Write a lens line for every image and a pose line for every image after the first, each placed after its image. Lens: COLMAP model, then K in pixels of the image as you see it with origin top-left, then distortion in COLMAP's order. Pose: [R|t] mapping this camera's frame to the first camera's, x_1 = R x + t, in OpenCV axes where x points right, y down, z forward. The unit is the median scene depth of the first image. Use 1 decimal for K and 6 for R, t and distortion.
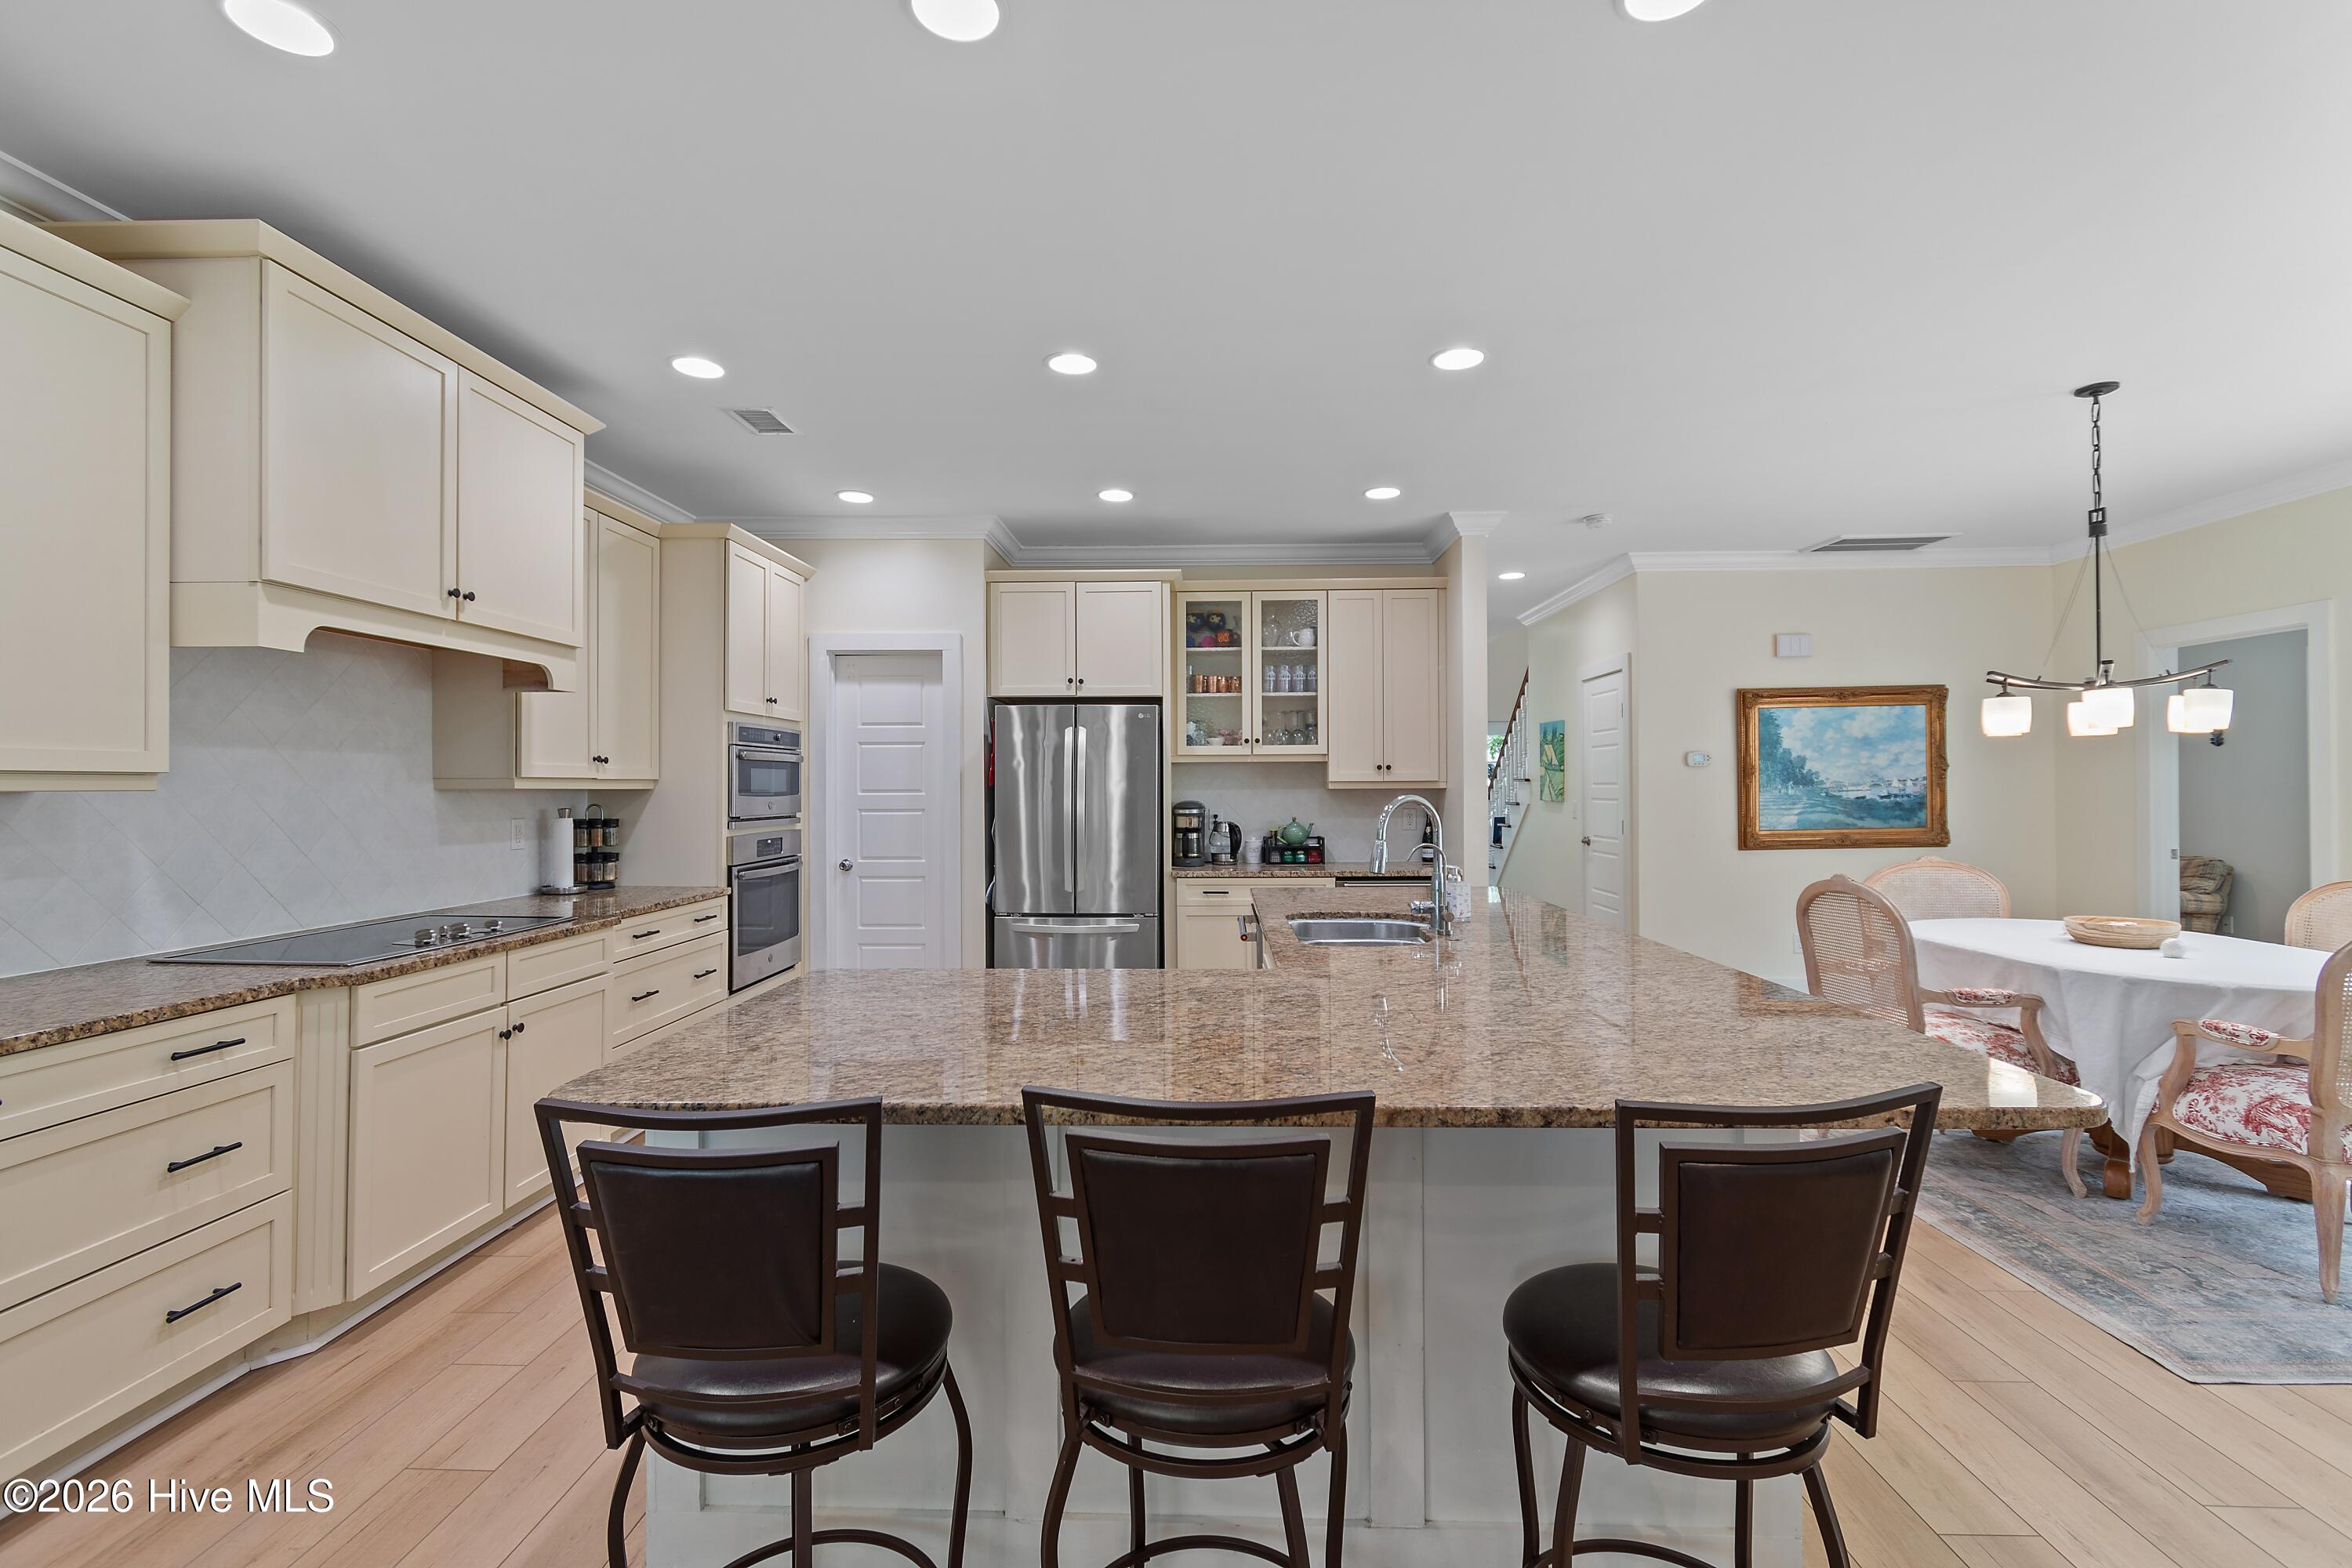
lens RADIAL K [[1033.9, 0, 1178.3], [0, 1033.9, 778.8], [0, 0, 1]] dist [0.006996, -0.003601]
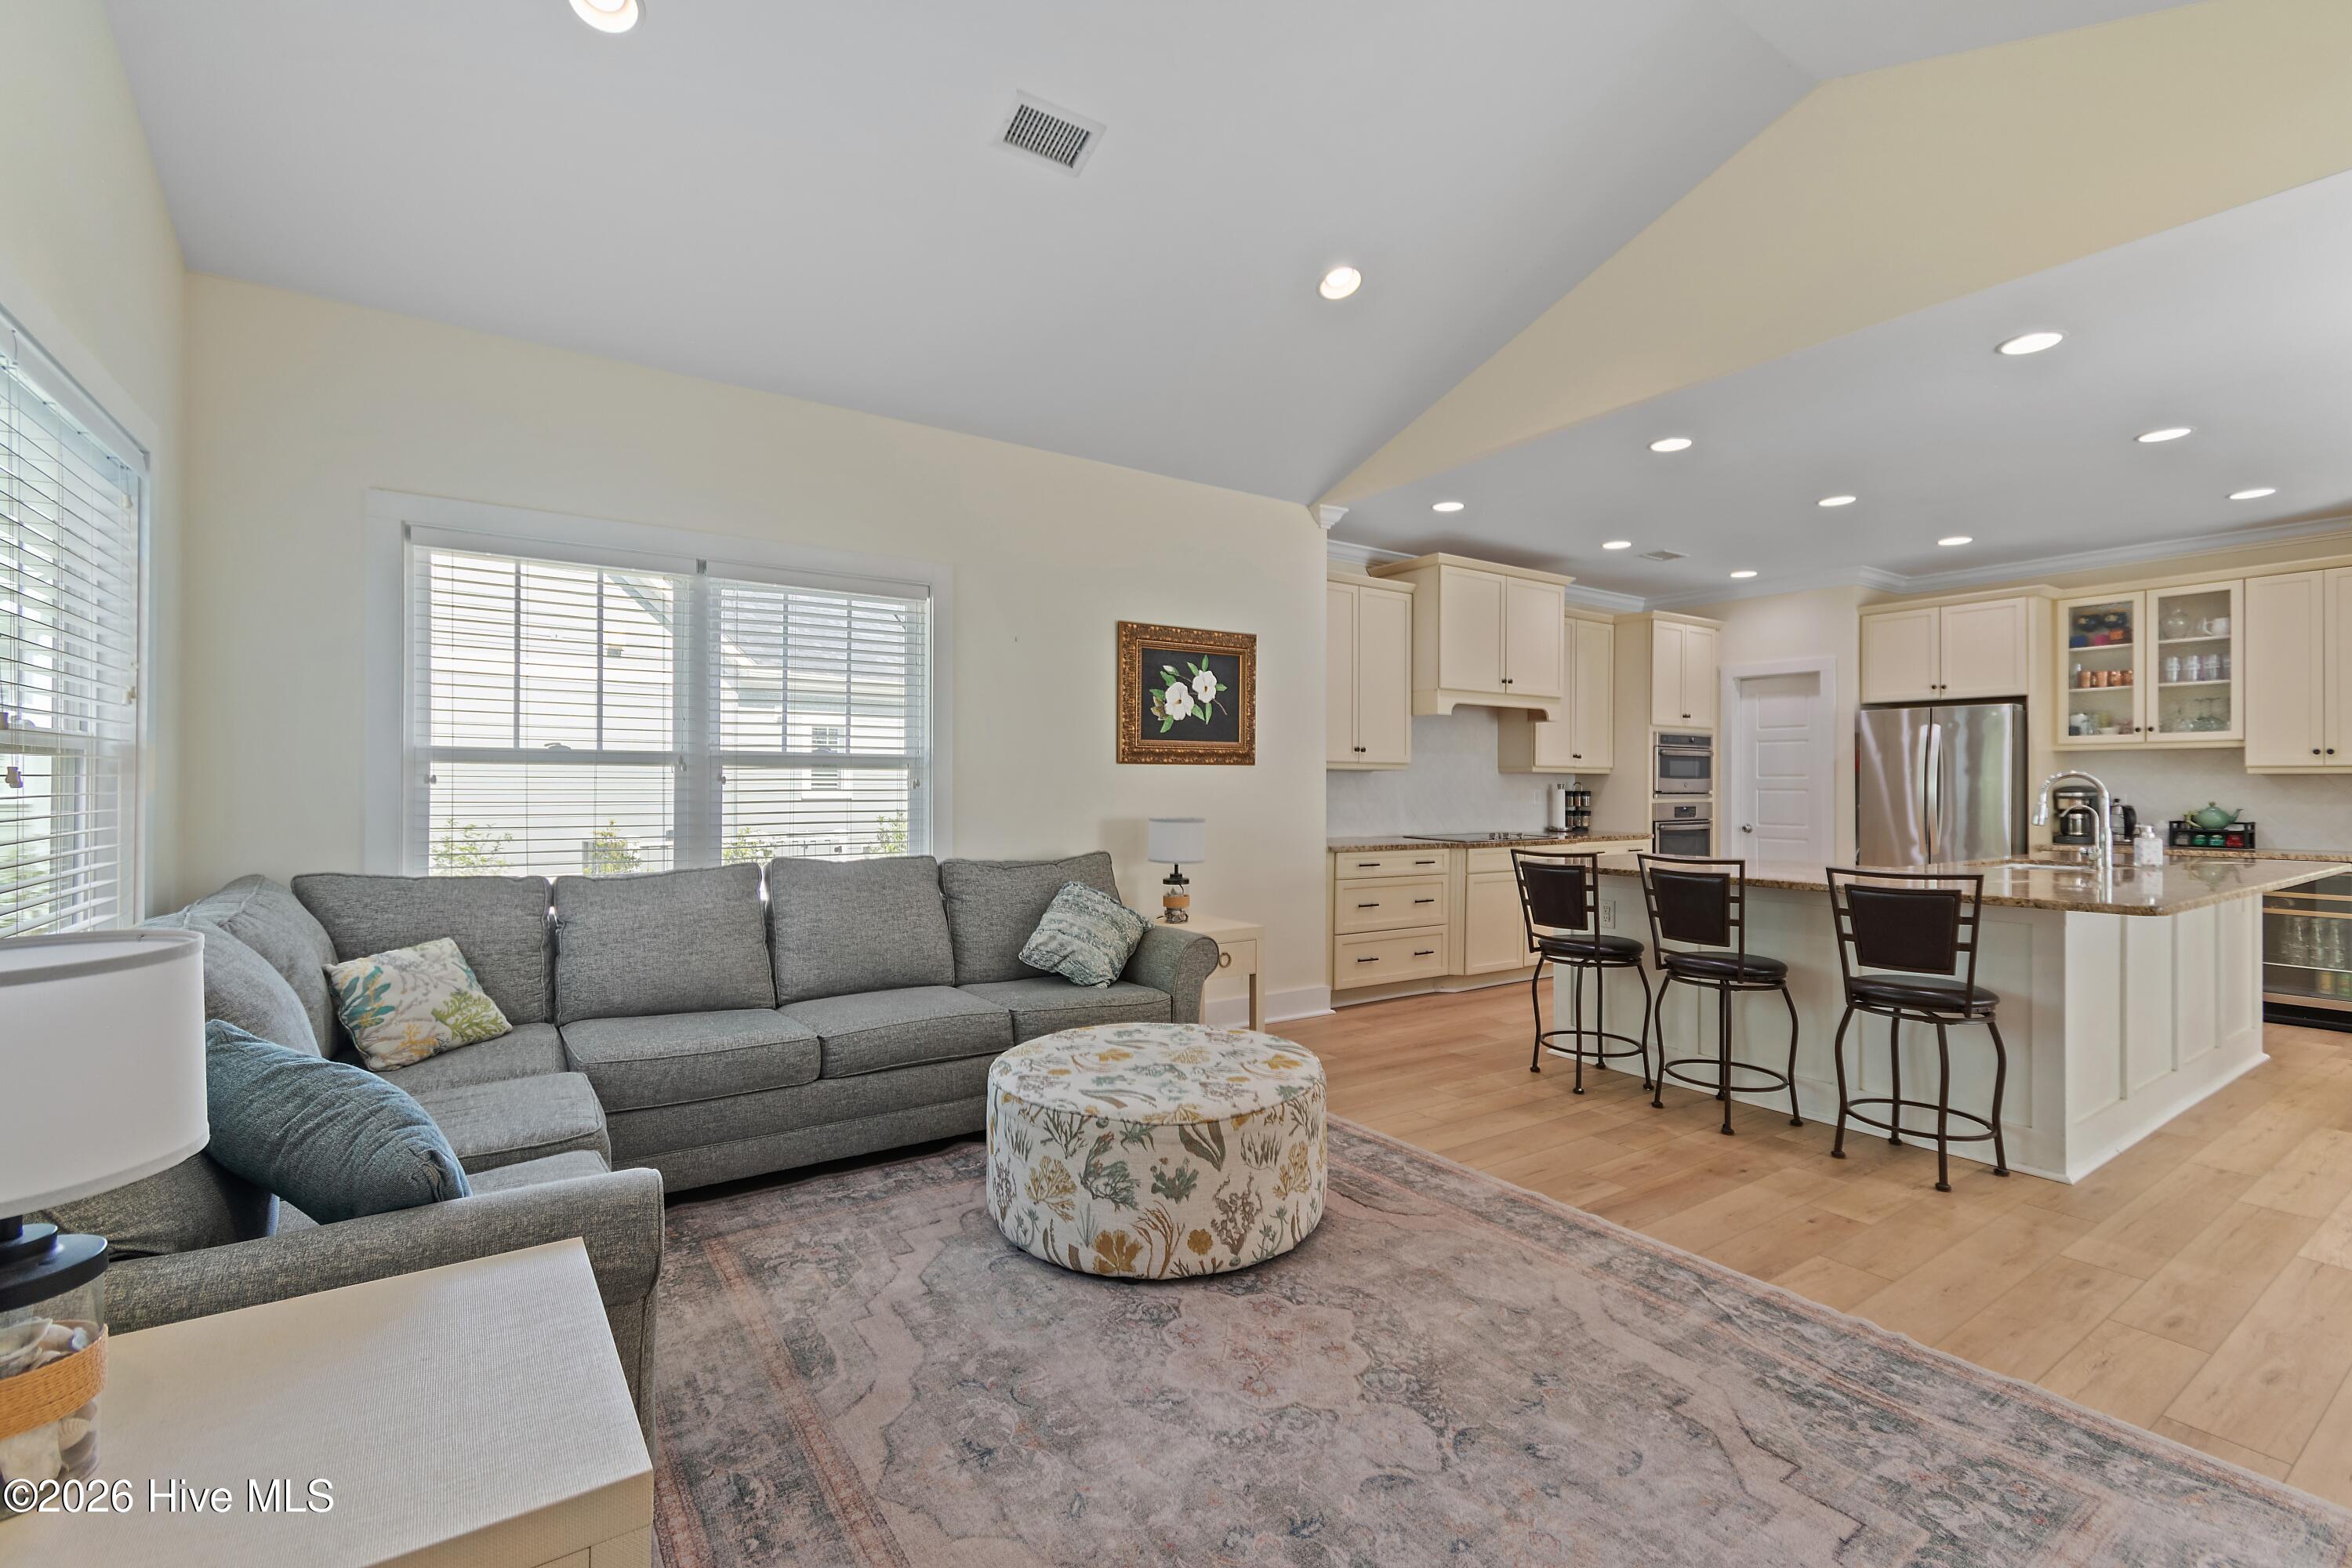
lens RADIAL K [[1033.9, 0, 1178.3], [0, 1033.9, 778.8], [0, 0, 1]] dist [0.006996, -0.003601]
pose [[0.592218, 0.000092, -0.805778, 0.342725], [0.000563, 1.000000, 0.000528, 0.013470], [0.805778, -0.000766, 0.592218, -0.444024]]
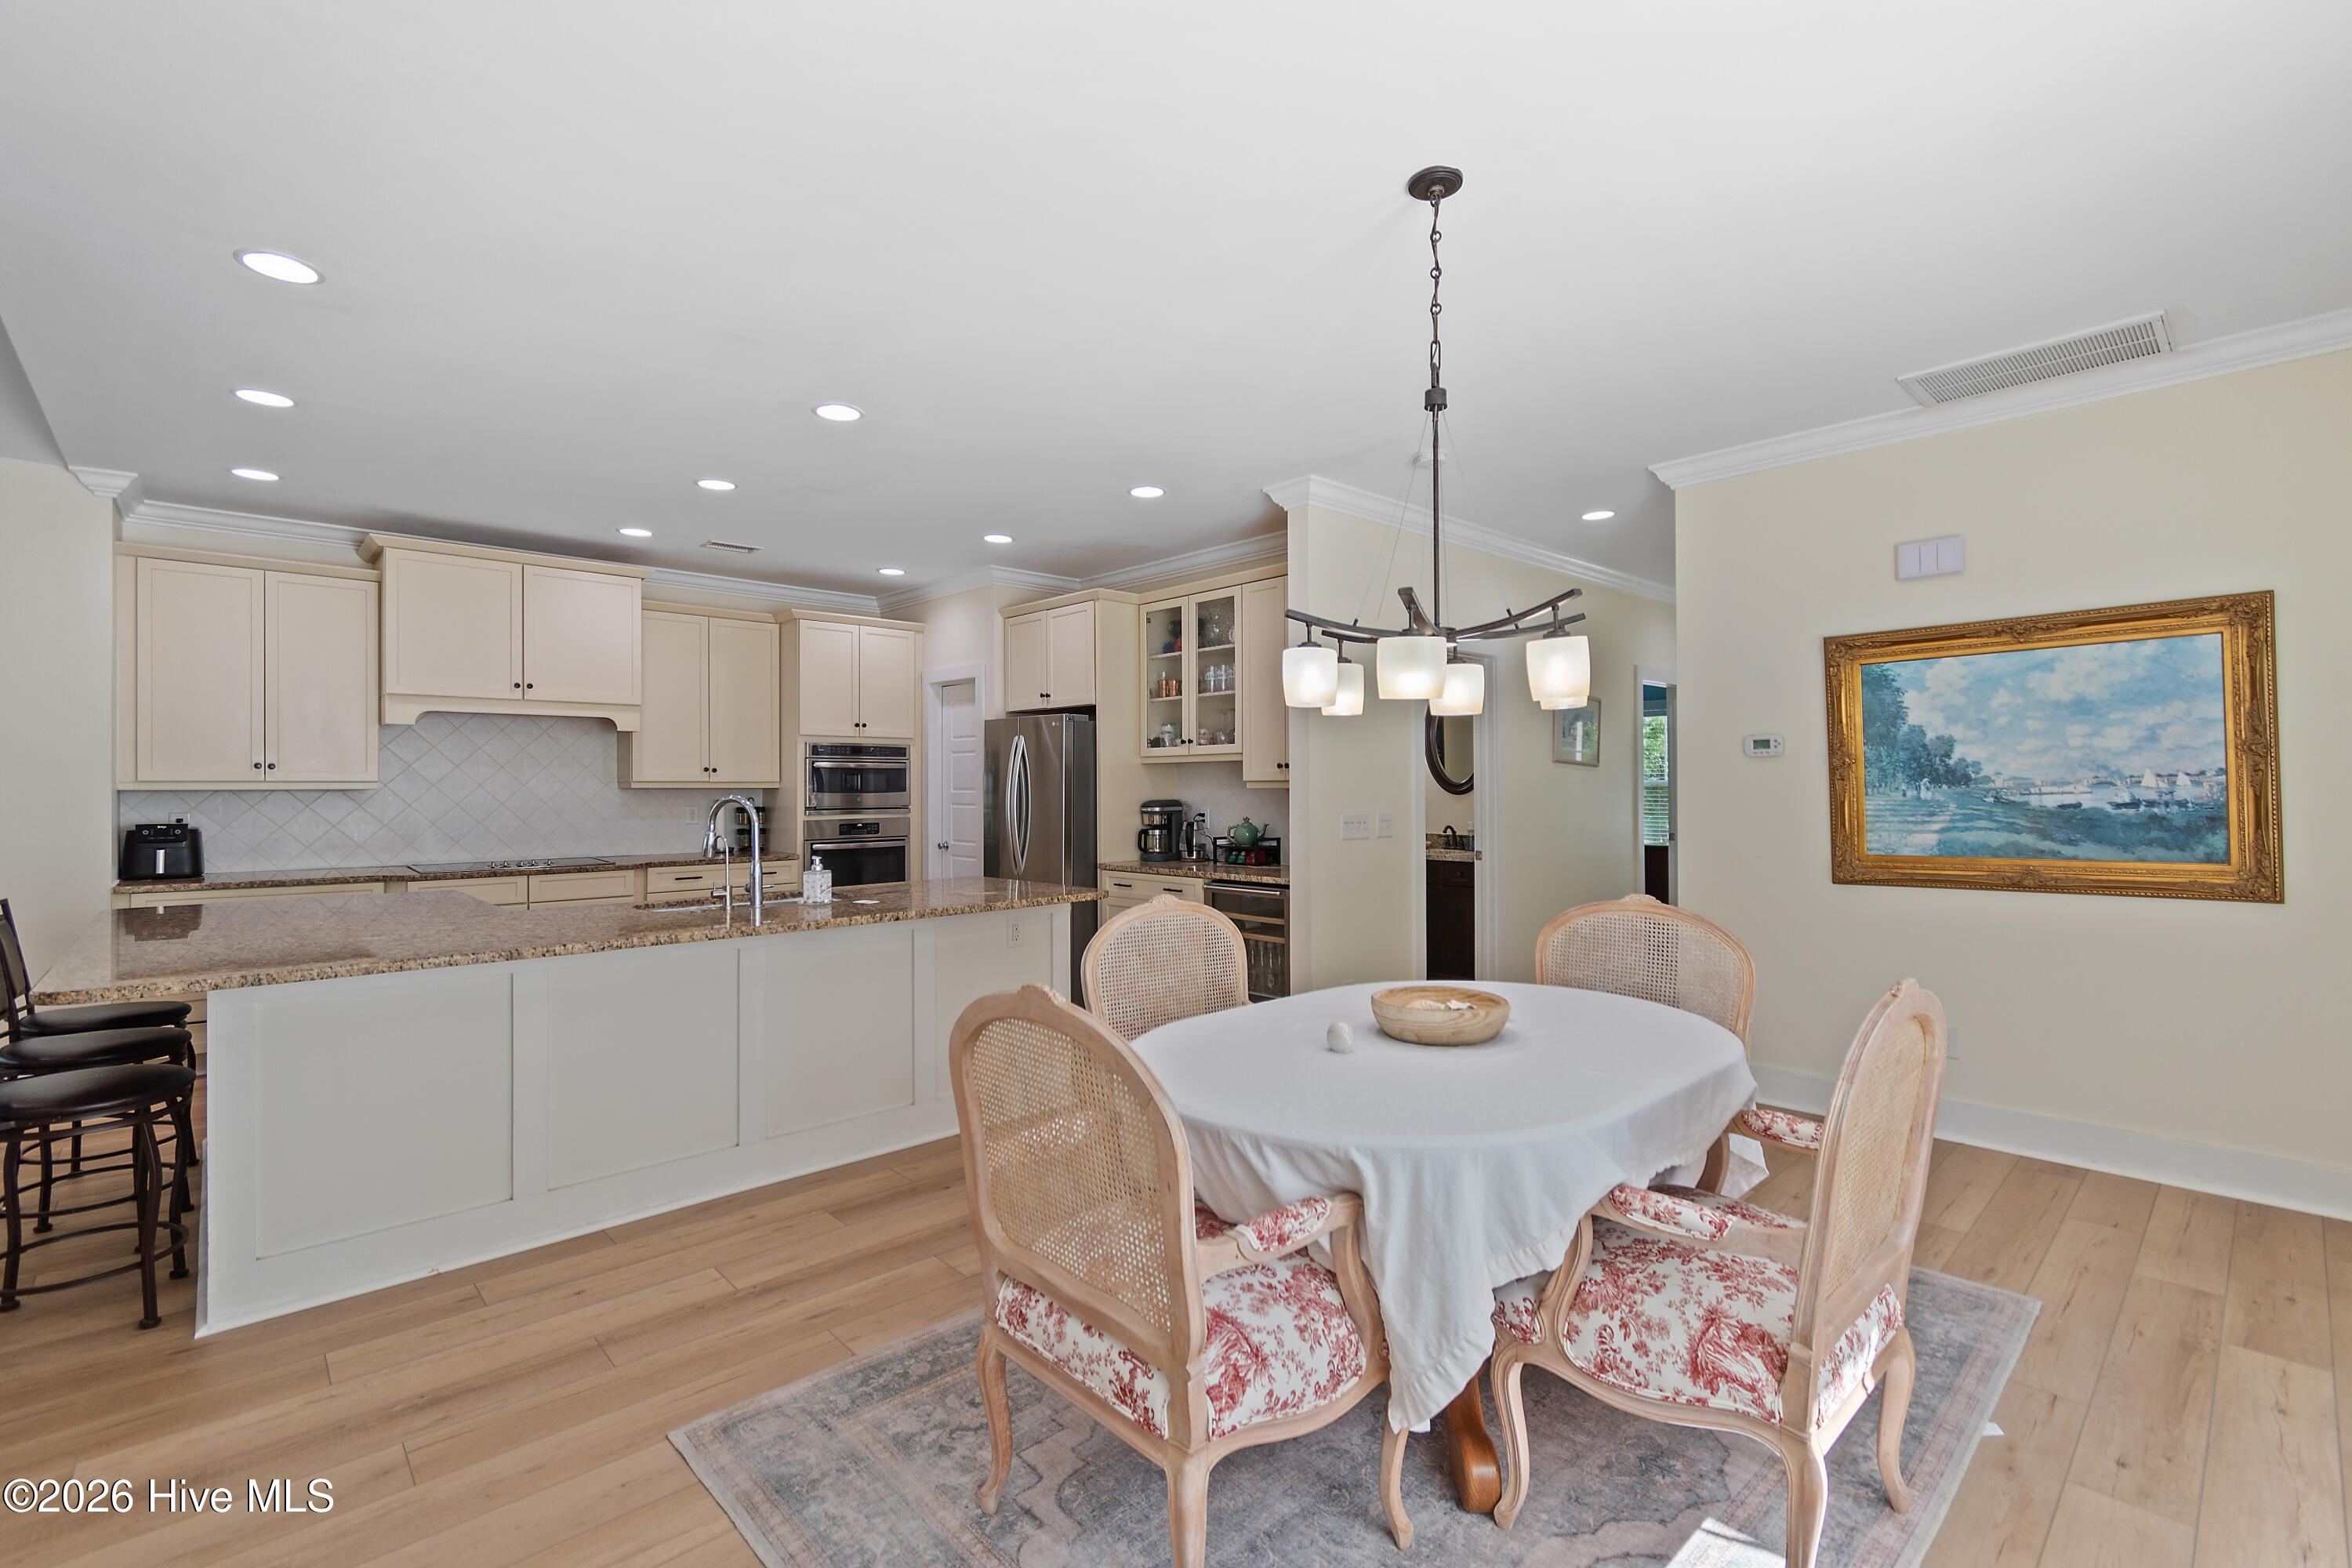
lens RADIAL K [[1033.9, 0, 1178.3], [0, 1033.9, 778.8], [0, 0, 1]] dist [0.006996, -0.003601]
pose [[0.705435, -0.004088, -0.708763, 0.783794], [0.006597, 0.999978, 0.000798, -0.000575], [0.708744, -0.005239, 0.705446, 0.269786]]
